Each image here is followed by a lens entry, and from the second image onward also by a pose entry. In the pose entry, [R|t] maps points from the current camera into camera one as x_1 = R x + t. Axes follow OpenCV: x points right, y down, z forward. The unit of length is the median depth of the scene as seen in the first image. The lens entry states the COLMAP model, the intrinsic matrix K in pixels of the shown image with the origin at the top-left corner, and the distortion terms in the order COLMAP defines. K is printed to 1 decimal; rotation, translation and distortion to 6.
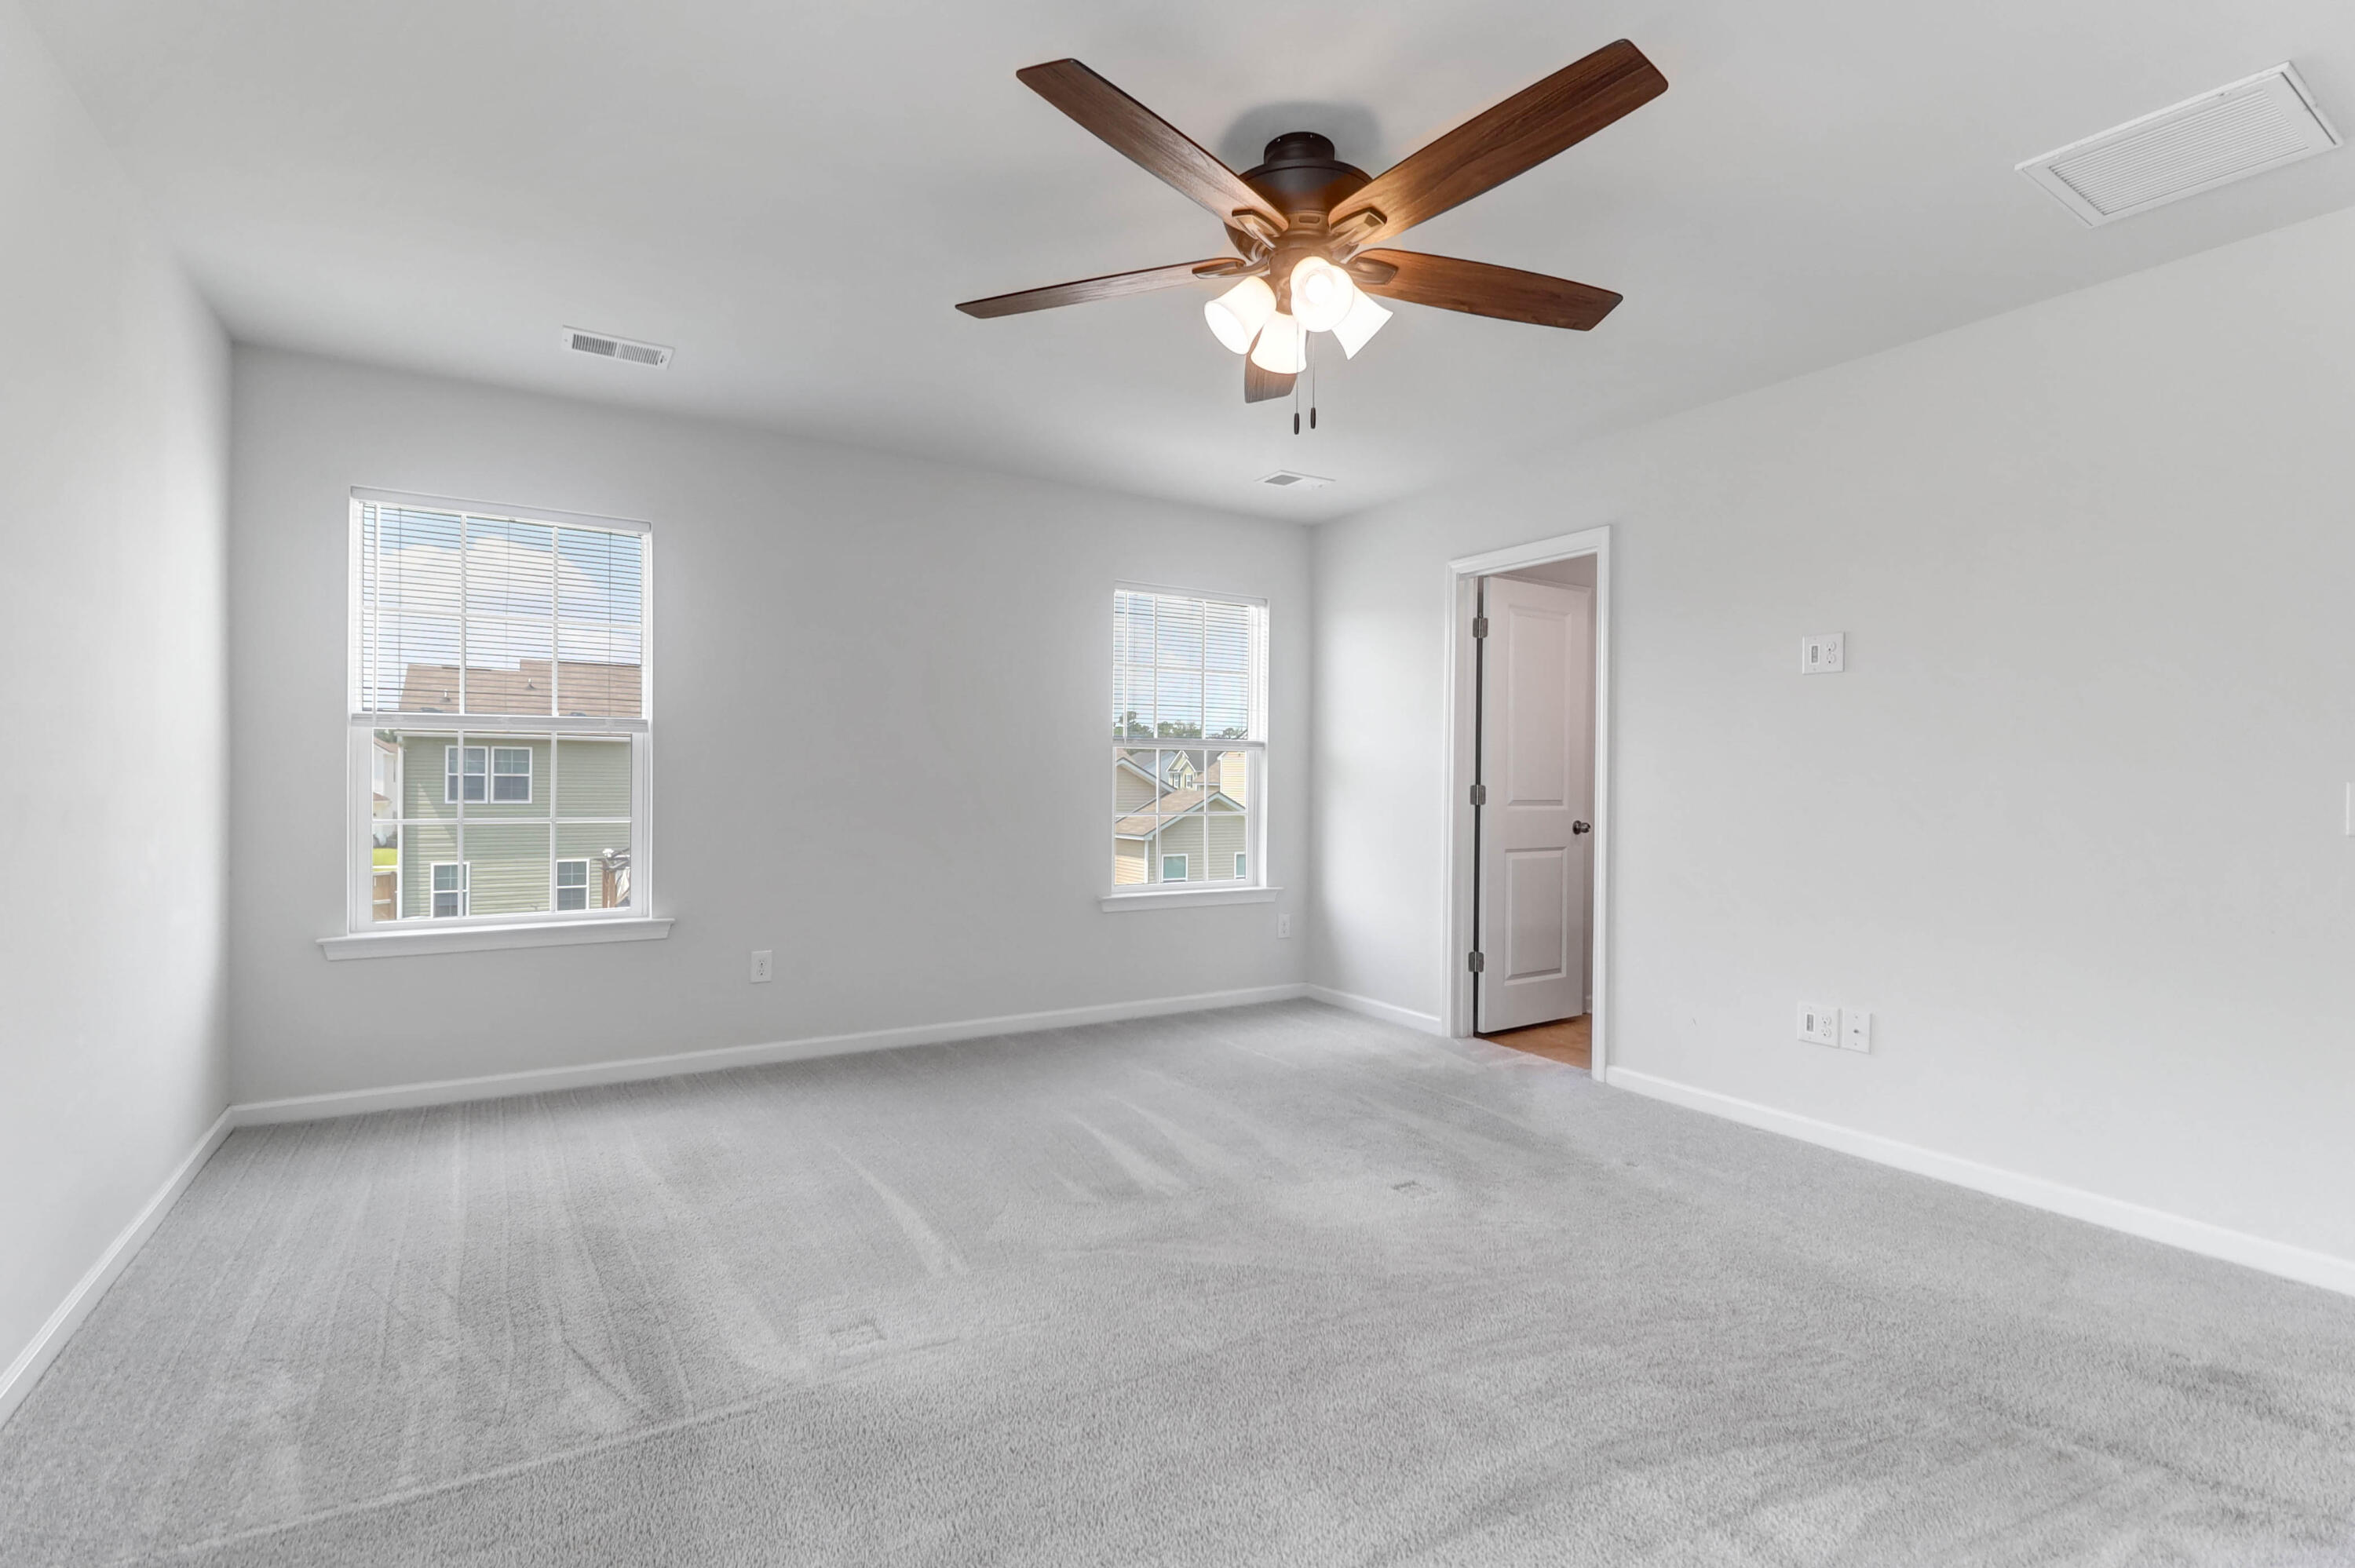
lens RADIAL K [[1078.8, 0, 1179.1], [0, 1078.8, 790.6], [0, 0, 1]] dist [0.016076, -0.011263]
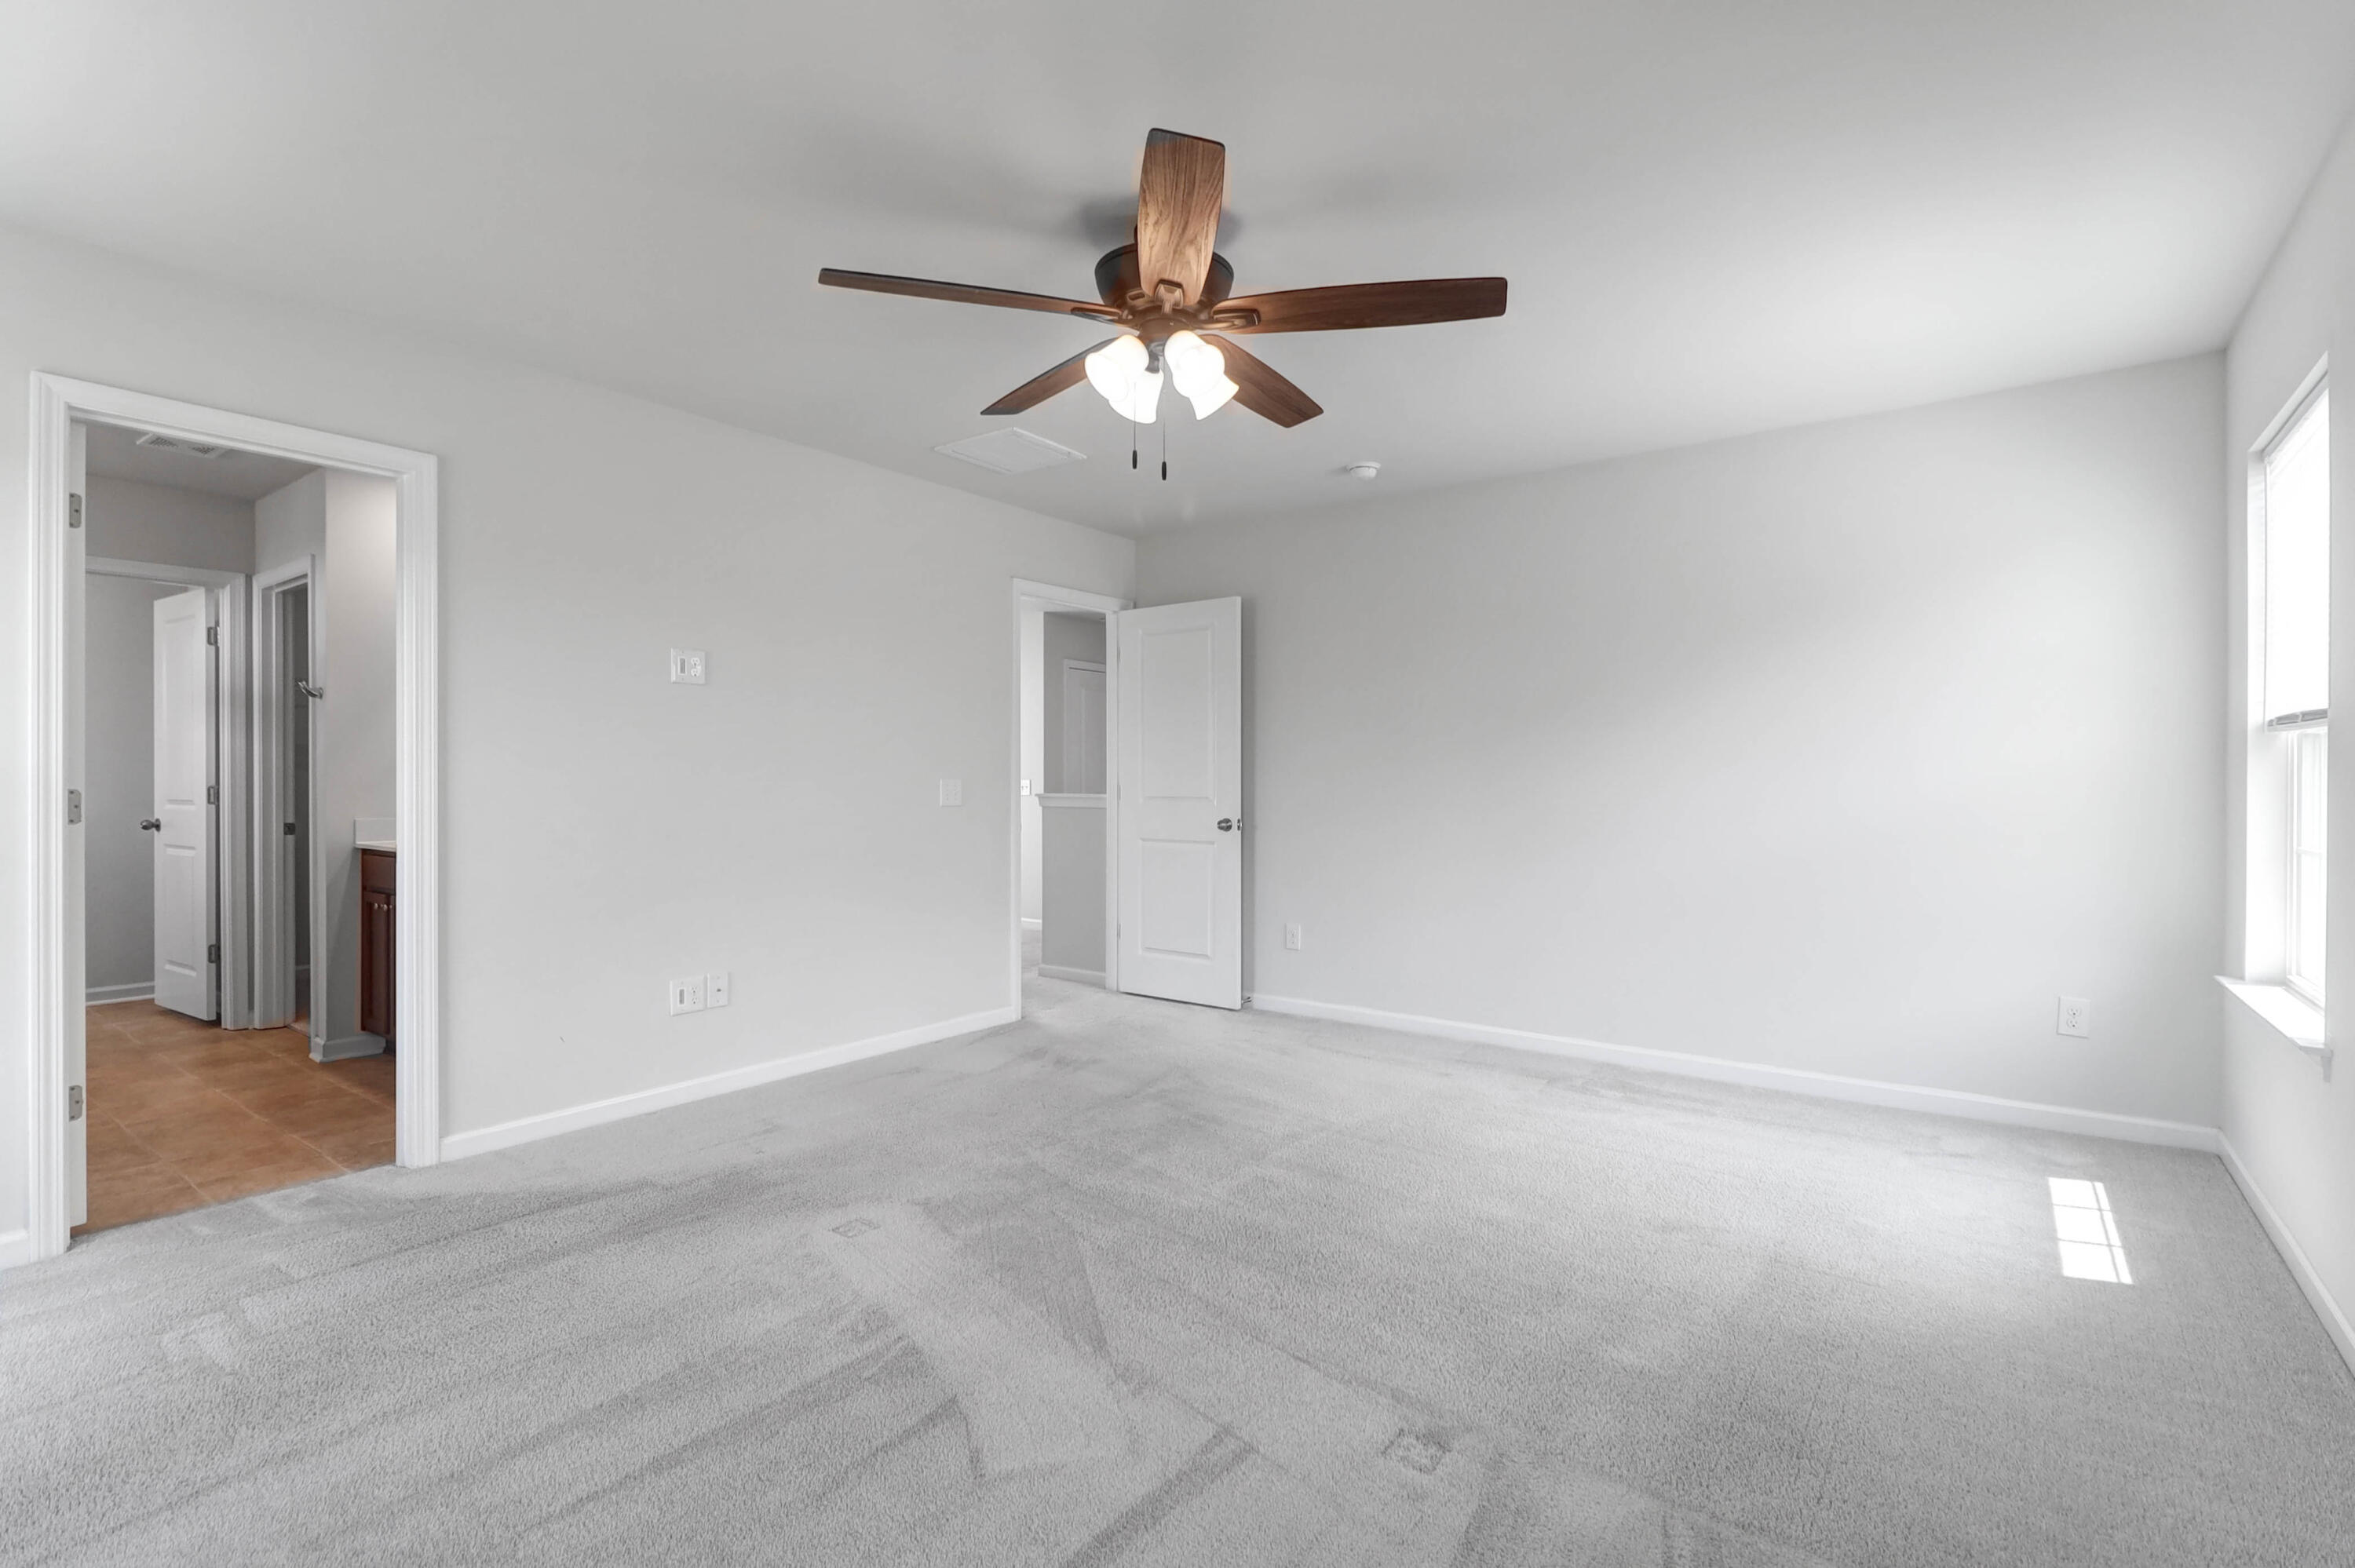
lens RADIAL K [[1078.8, 0, 1167.5], [0, 1078.8, 778.1], [0, 0, 1]] dist [0.016076, -0.011263]
pose [[-0.359276, -0.001463, 0.933230, -0.655198], [0.009087, 0.999946, 0.005066, -0.011667], [-0.933187, 0.010301, -0.359243, 0.962538]]
